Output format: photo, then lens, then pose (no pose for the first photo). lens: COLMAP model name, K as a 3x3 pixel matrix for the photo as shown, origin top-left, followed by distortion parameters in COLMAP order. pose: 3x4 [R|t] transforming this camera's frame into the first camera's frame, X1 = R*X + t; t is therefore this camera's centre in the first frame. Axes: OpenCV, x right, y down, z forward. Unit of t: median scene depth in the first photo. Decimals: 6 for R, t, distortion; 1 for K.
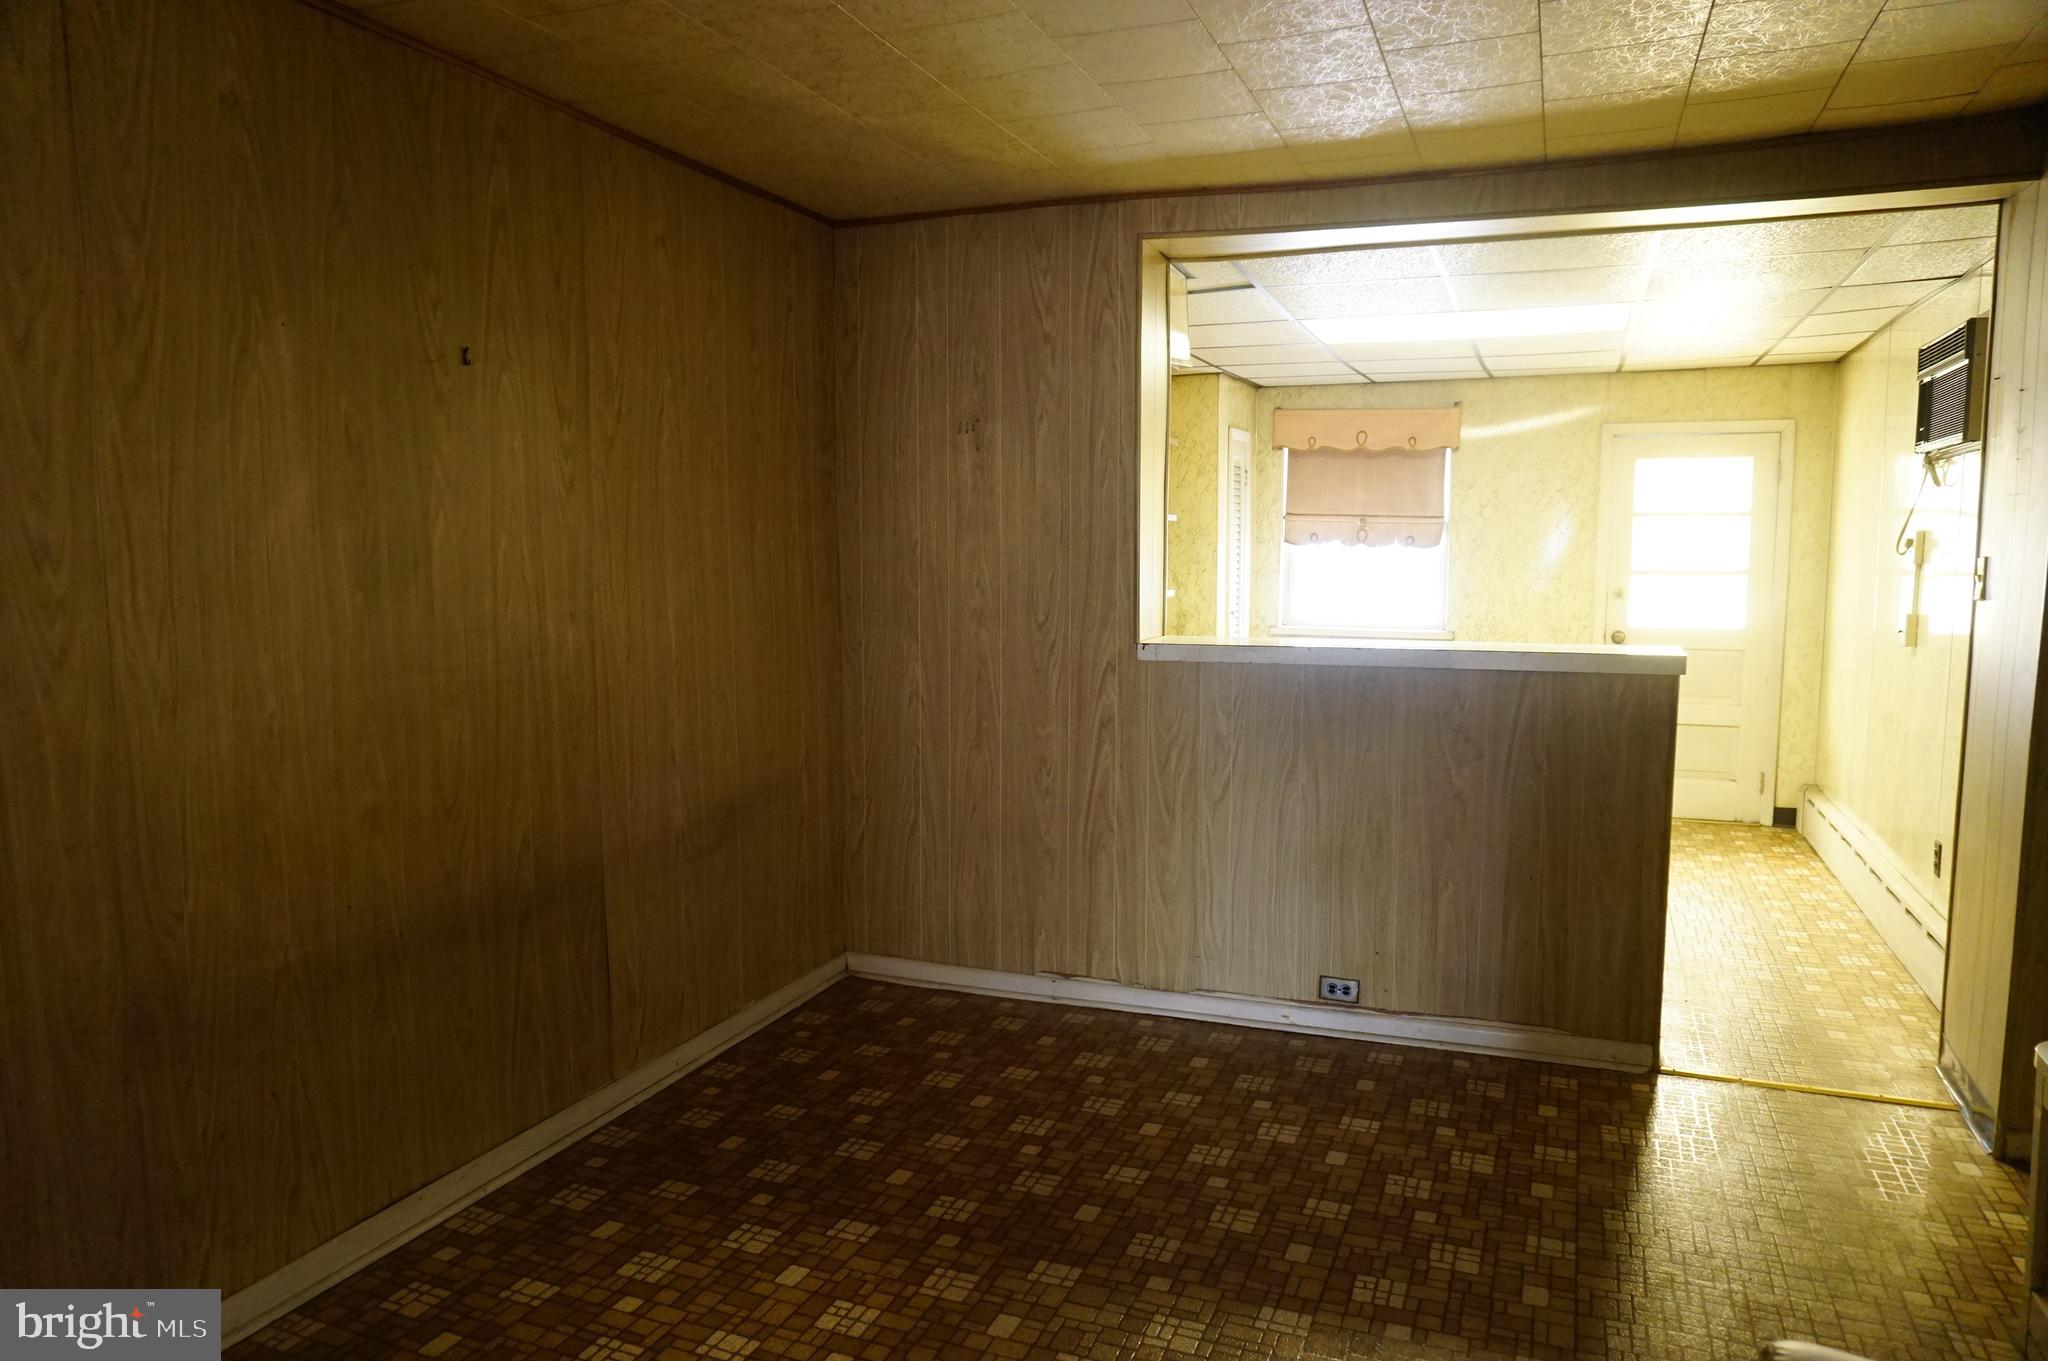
lens RADIAL K [[1370.3, 0, 1016.7], [0, 1370.3, 686.2], [0, 0, 1]] dist [-0.053148, 0.046046]
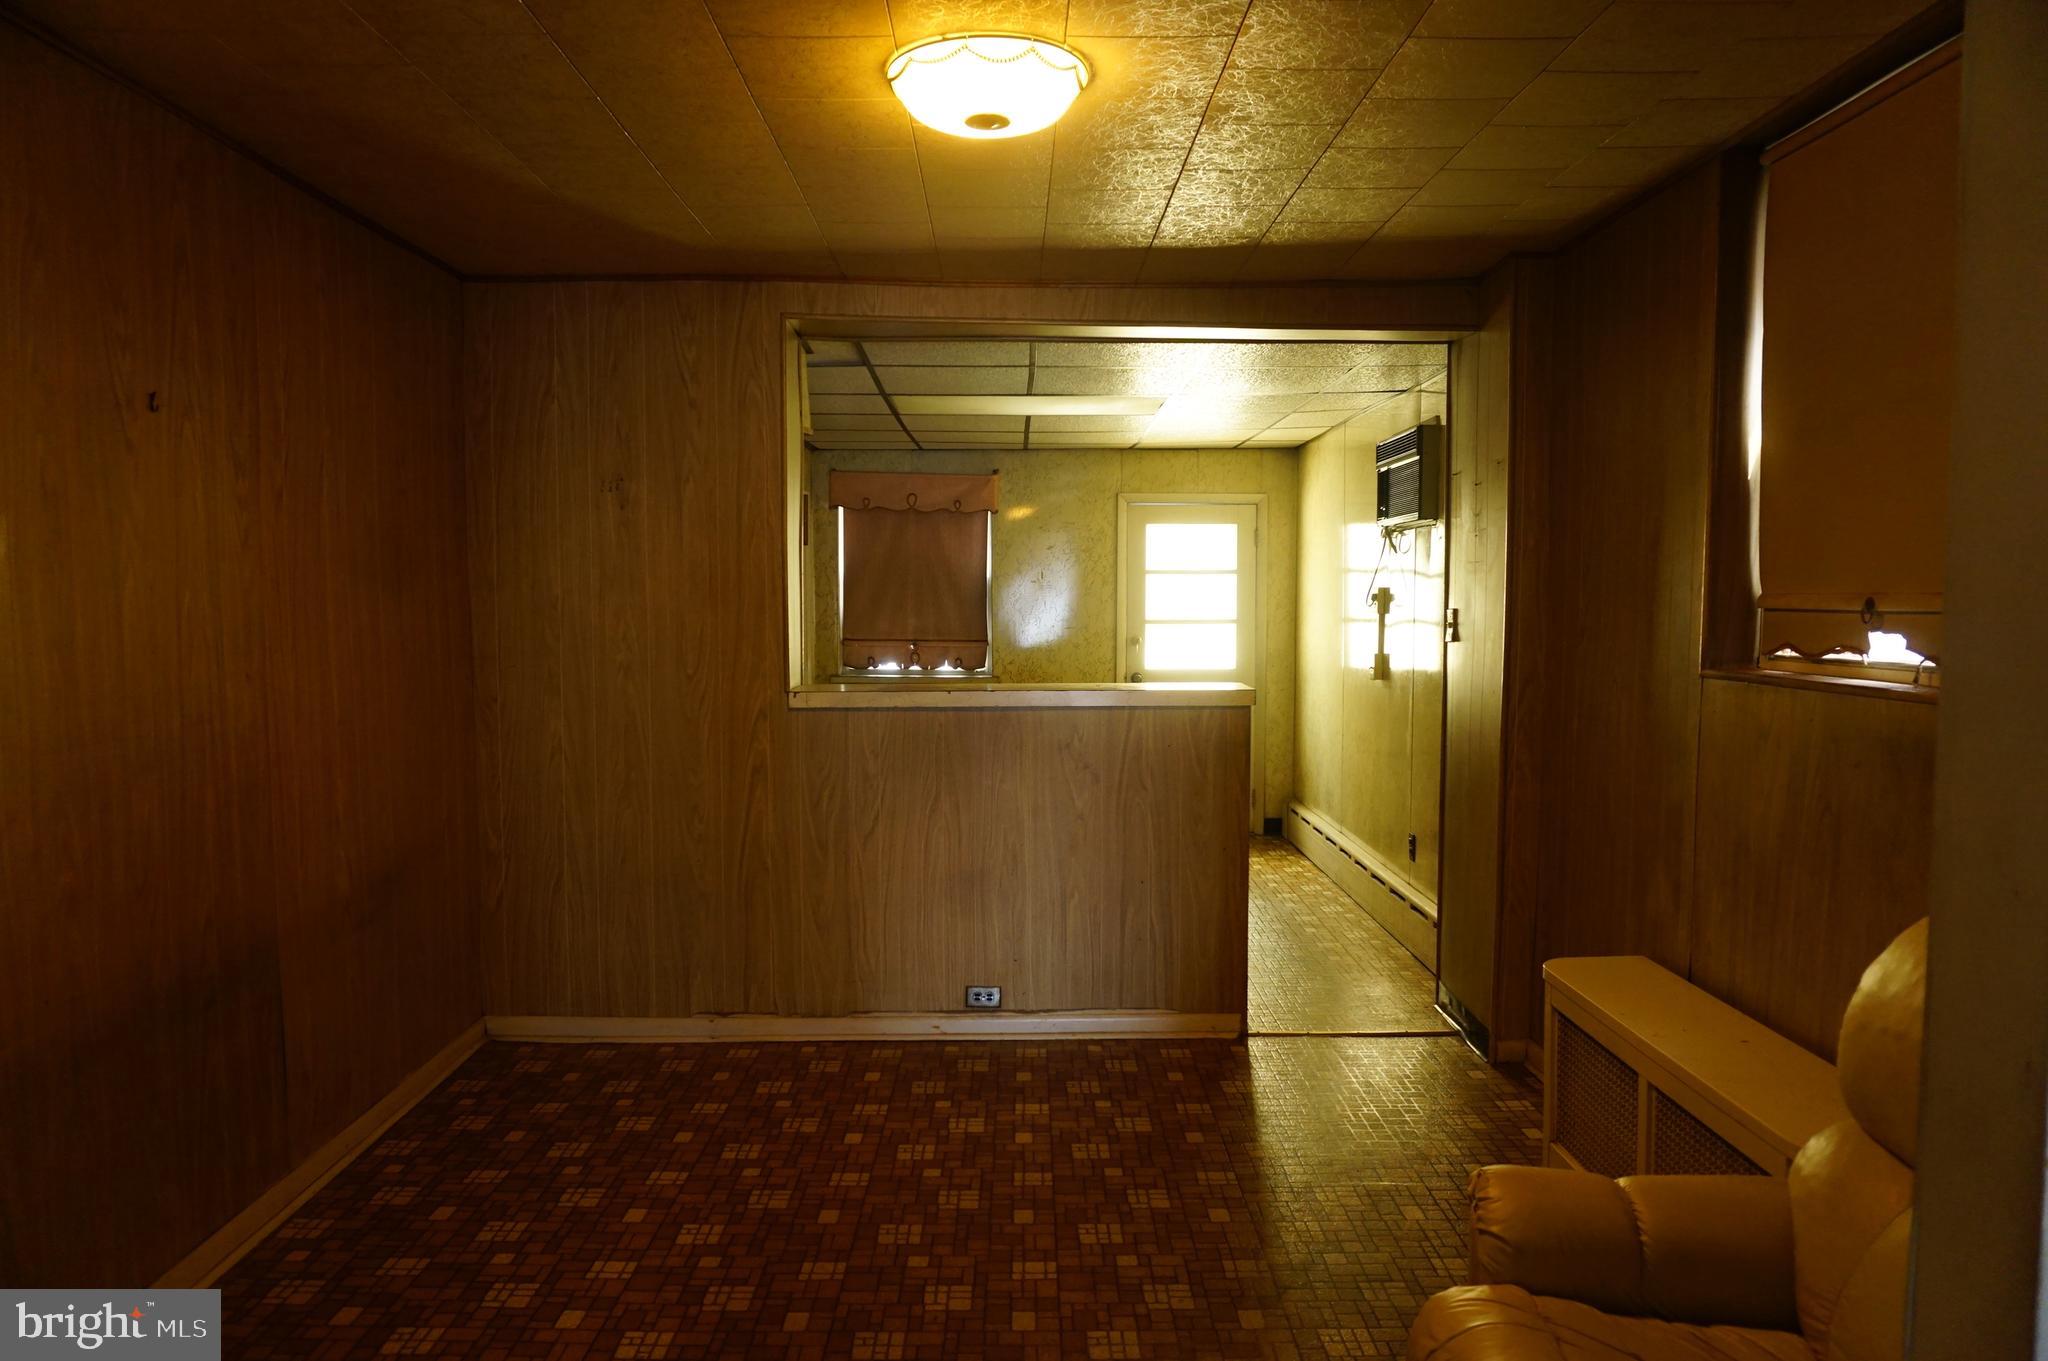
lens RADIAL K [[1353.5, 0, 1033.7], [0, 1353.5, 681.4], [0, 0, 1]] dist [-0.024467, 0.002359]
pose [[0.926353, -0.022356, 0.375993, -0.133209], [0.037512, 0.998750, -0.033036, 0.002352], [-0.374785, 0.044707, 0.926033, -0.051586]]
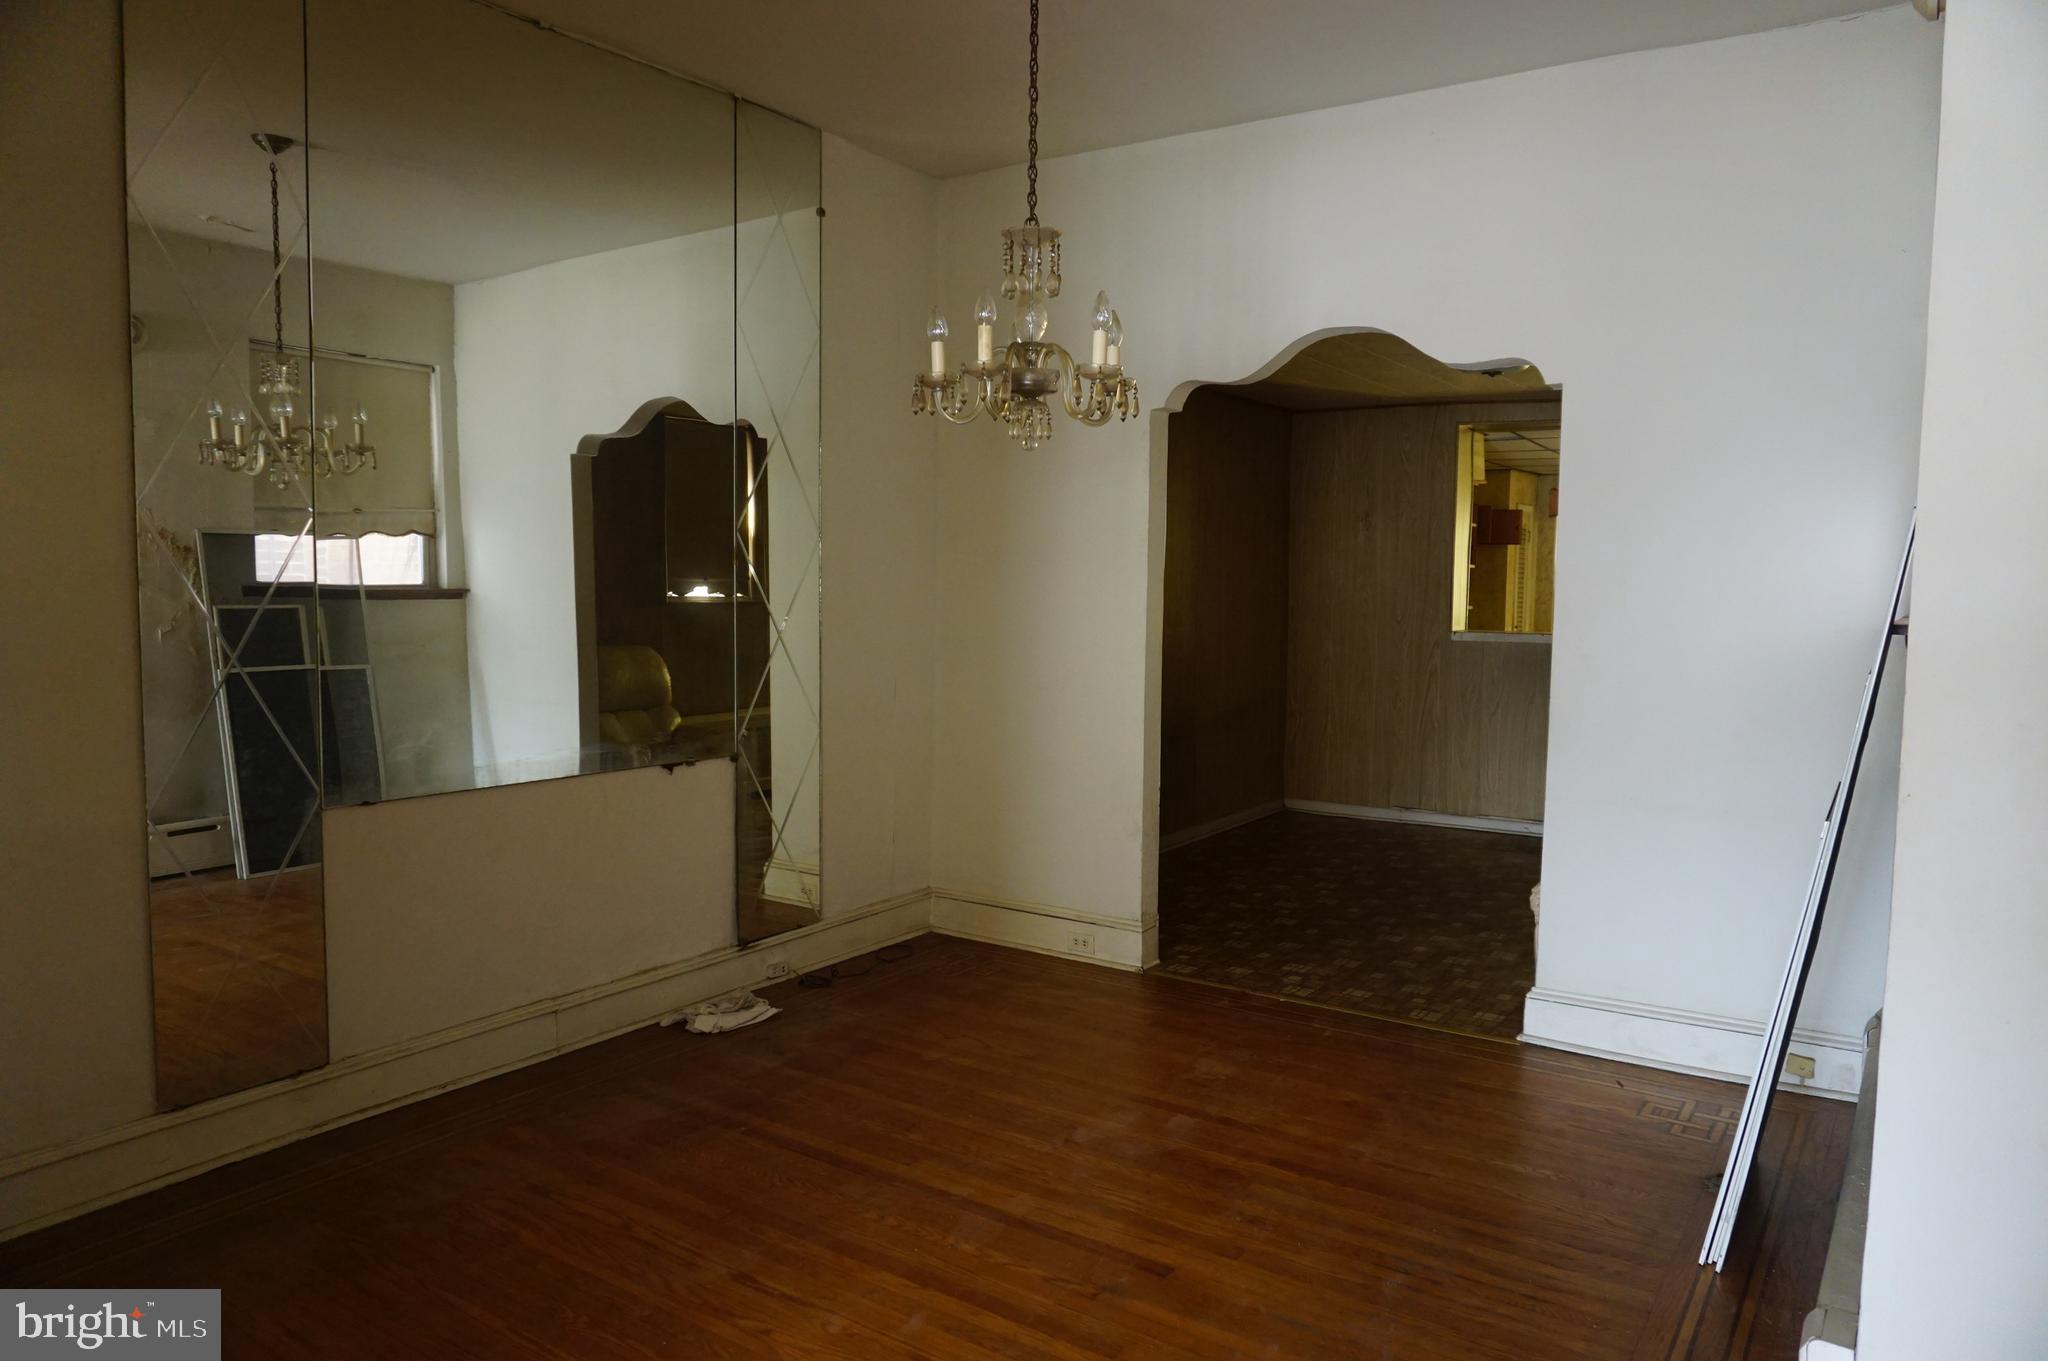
lens RADIAL K [[1370.3, 0, 1016.7], [0, 1370.3, 686.2], [0, 0, 1]] dist [-0.053148, 0.046046]
pose [[0.972039, 0.027913, -0.233155, -0.057371], [-0.031770, 0.999413, -0.012804, 0.089923], [0.232661, 0.019853, 0.972355, -1.021760]]
